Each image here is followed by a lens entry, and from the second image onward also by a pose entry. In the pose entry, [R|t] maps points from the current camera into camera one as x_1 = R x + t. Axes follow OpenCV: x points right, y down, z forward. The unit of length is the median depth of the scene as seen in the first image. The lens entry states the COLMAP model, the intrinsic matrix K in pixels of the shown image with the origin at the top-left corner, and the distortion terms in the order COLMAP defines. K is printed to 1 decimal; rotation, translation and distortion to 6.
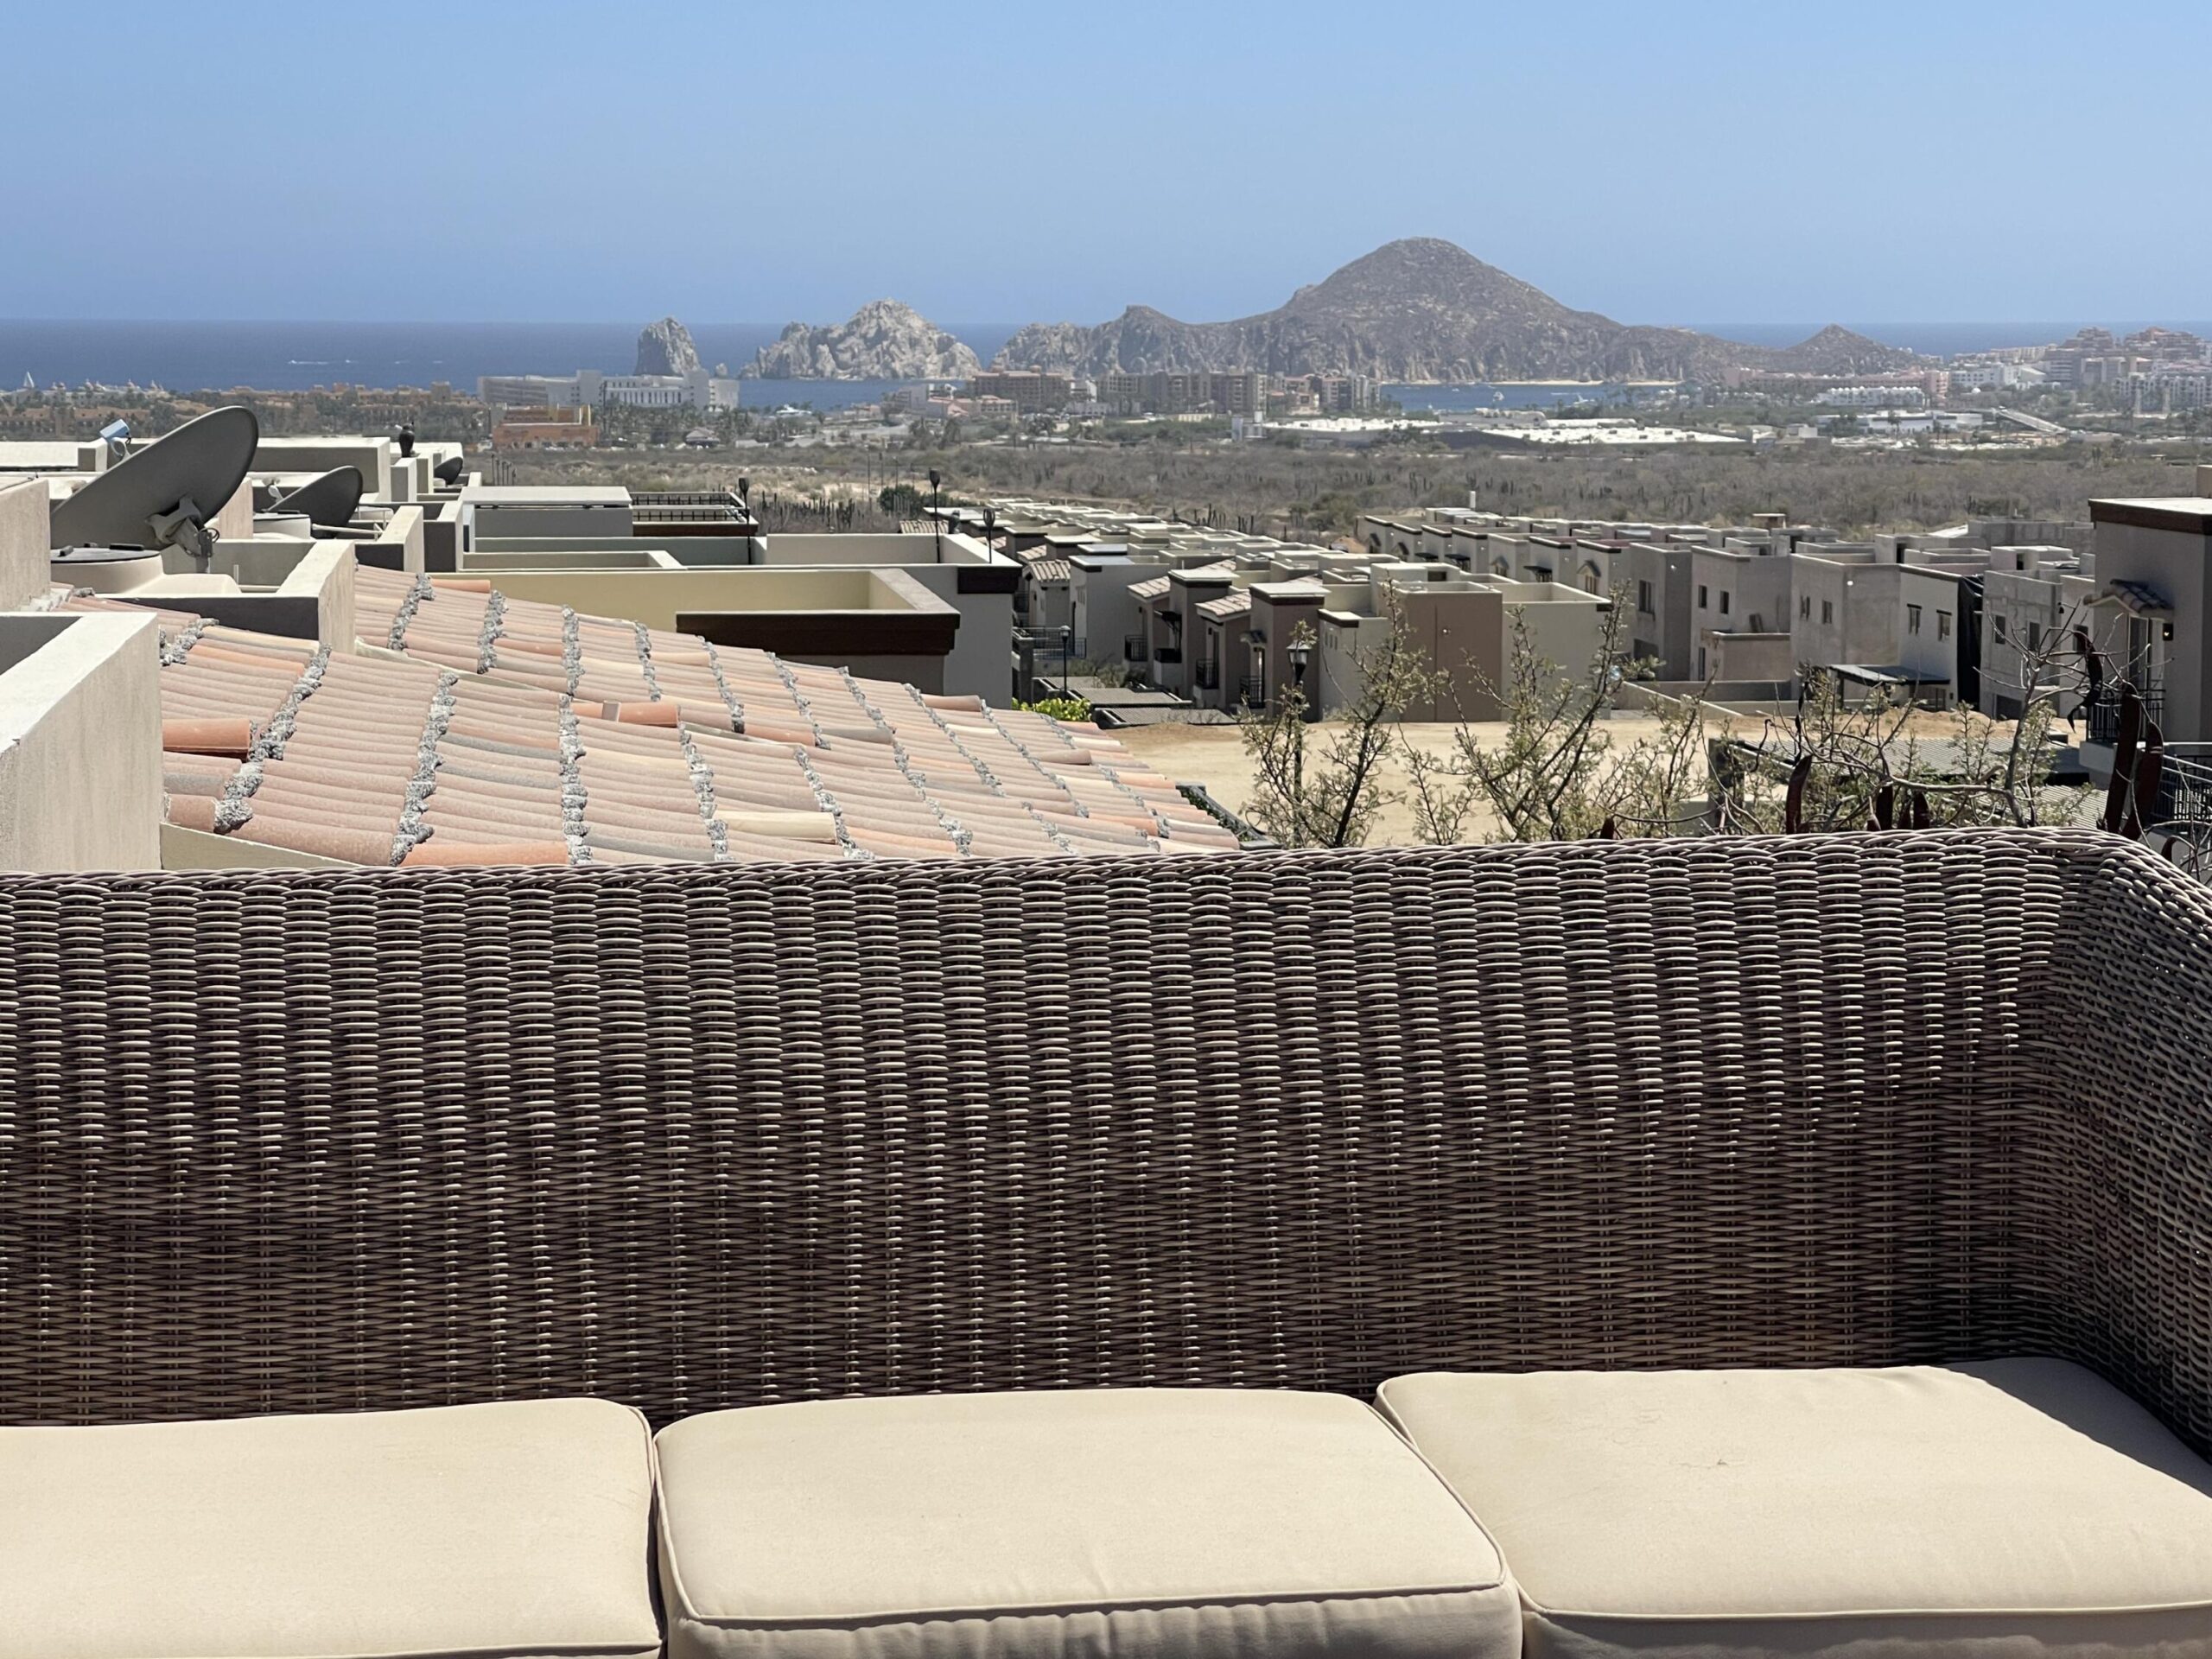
lens RADIAL K [[4297.8, 0, 1113.2], [0, 4297.8, 827.9], [0, 0, 1]] dist [0.233455, 0.000000]
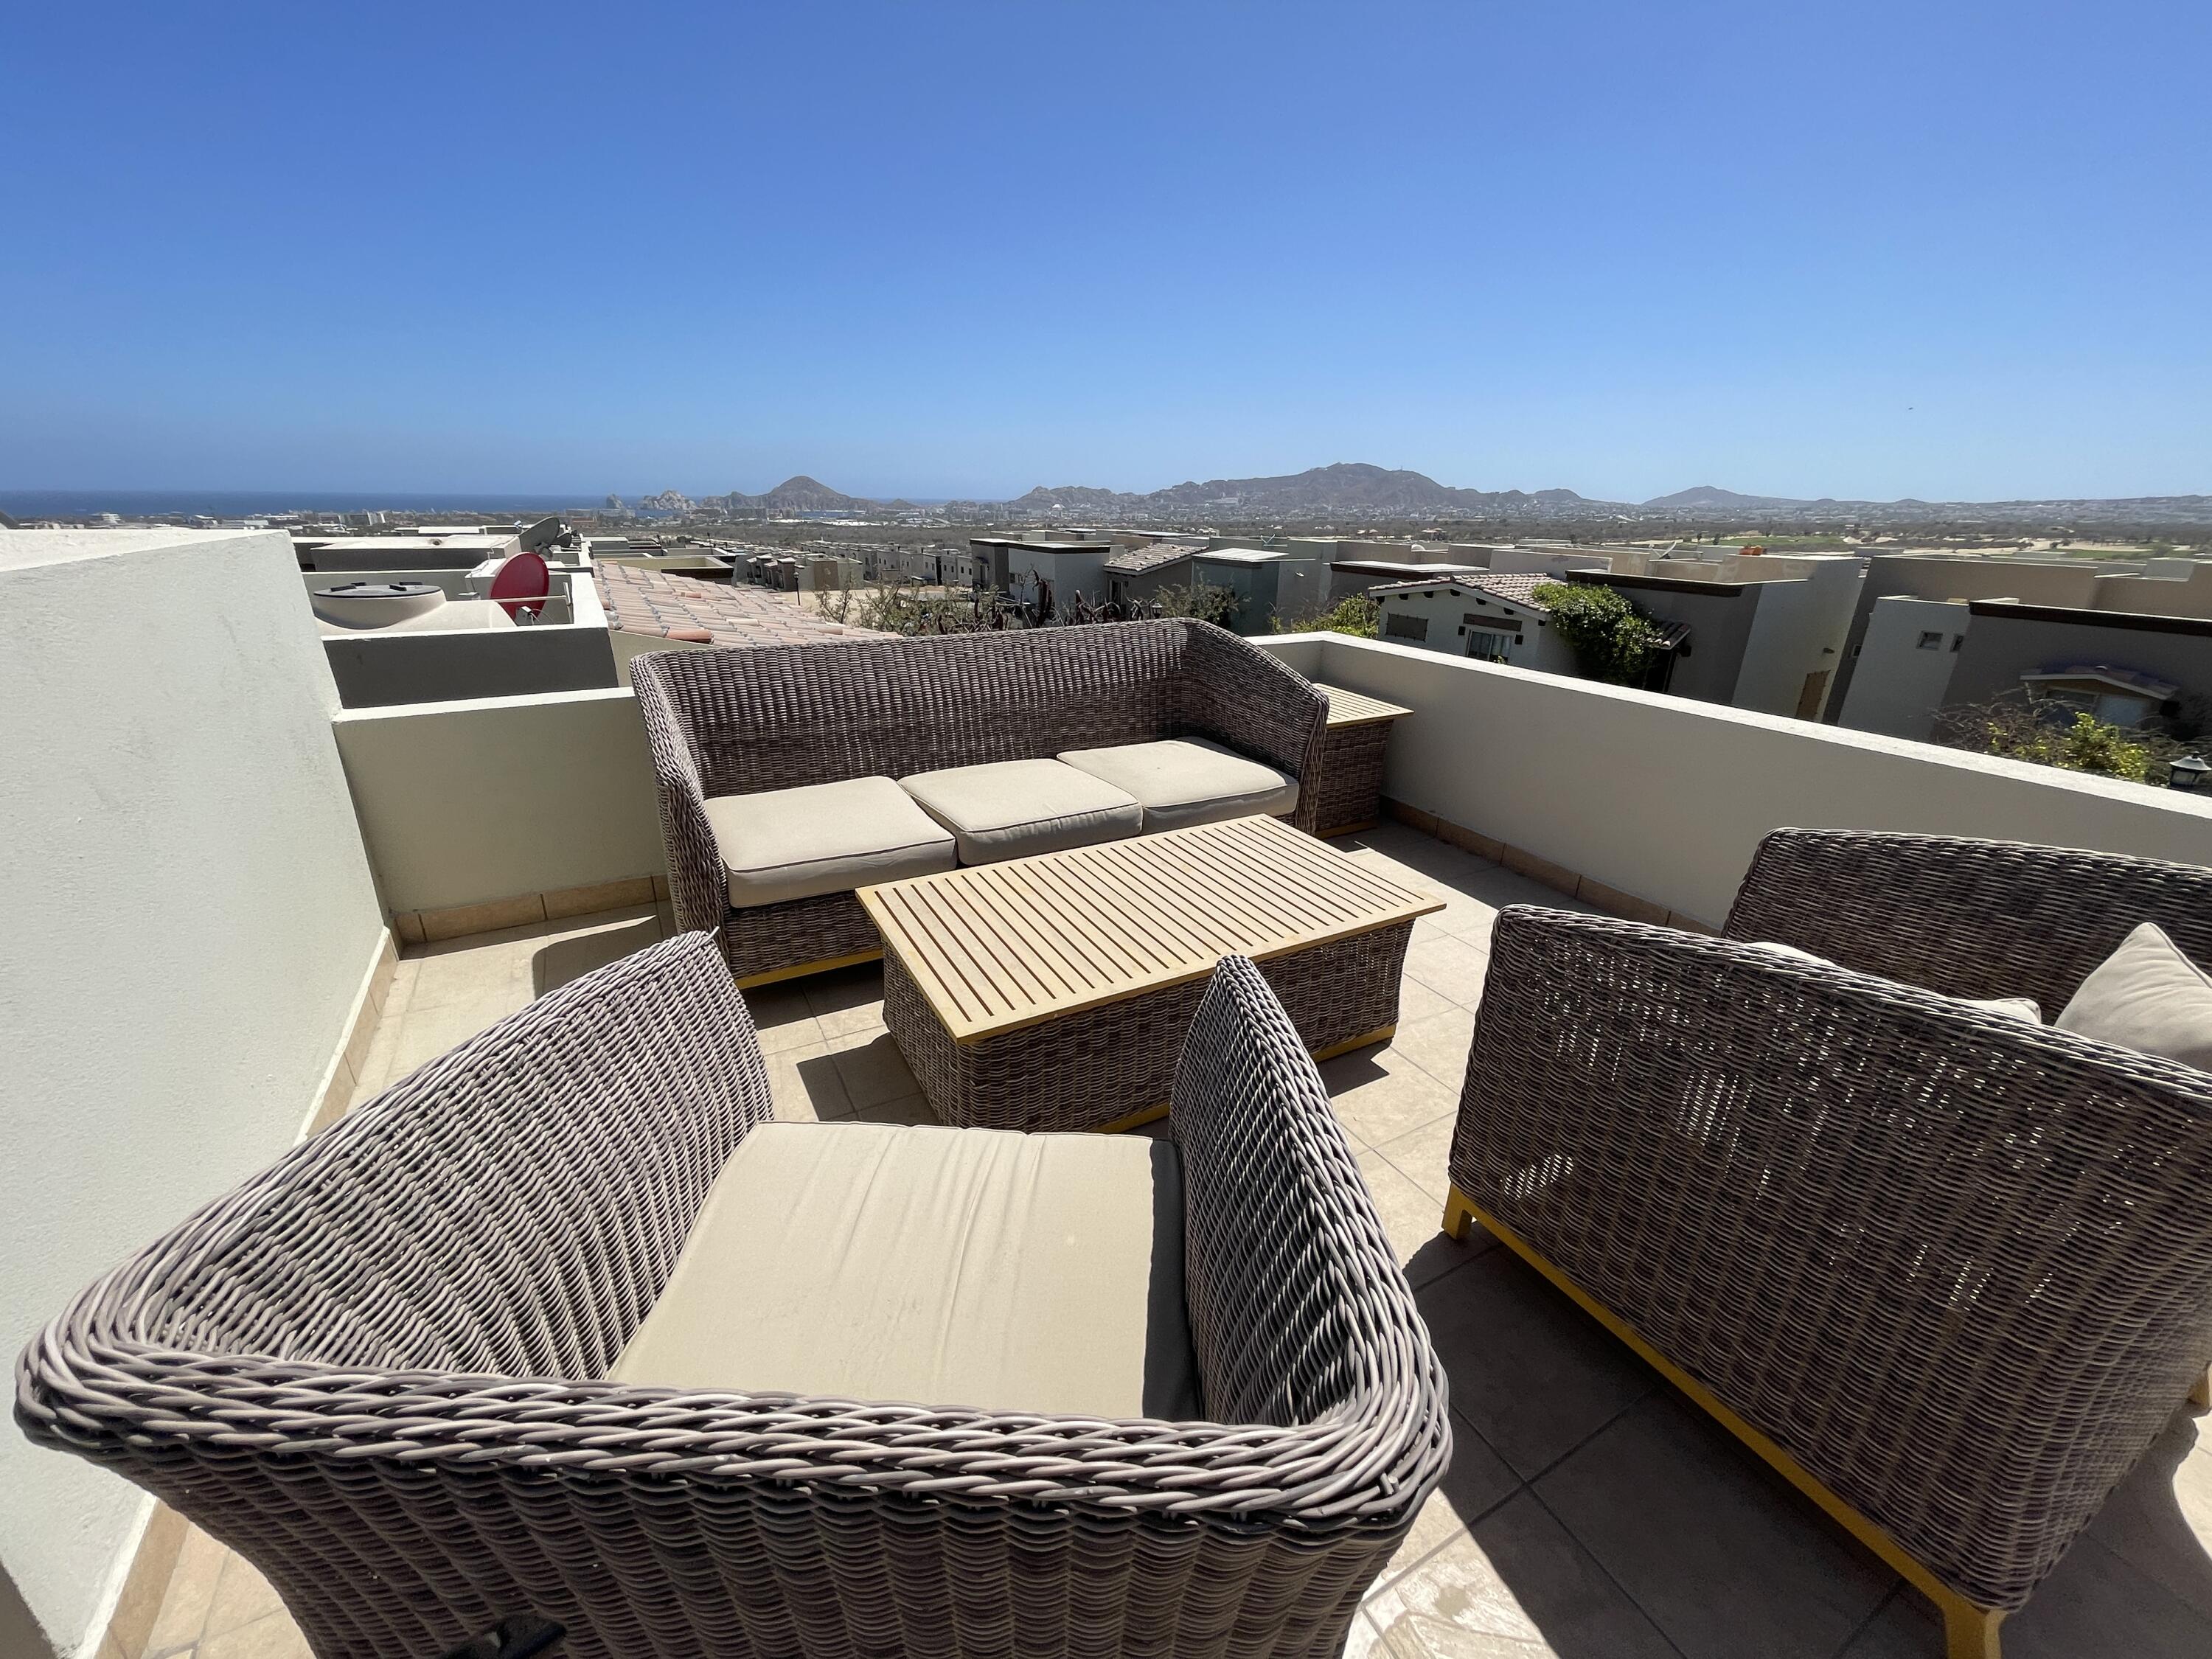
lens RADIAL K [[892.1, 0, 1085.7], [0, 892.1, 831.8], [0, 0, 1]] dist [-0.003525, 0.001403]
pose [[0.936998, -0.113871, 0.330255, -0.211172], [0.031358, 0.968982, 0.245134, -0.015335], [-0.347925, -0.219334, 0.911505, 0.155871]]
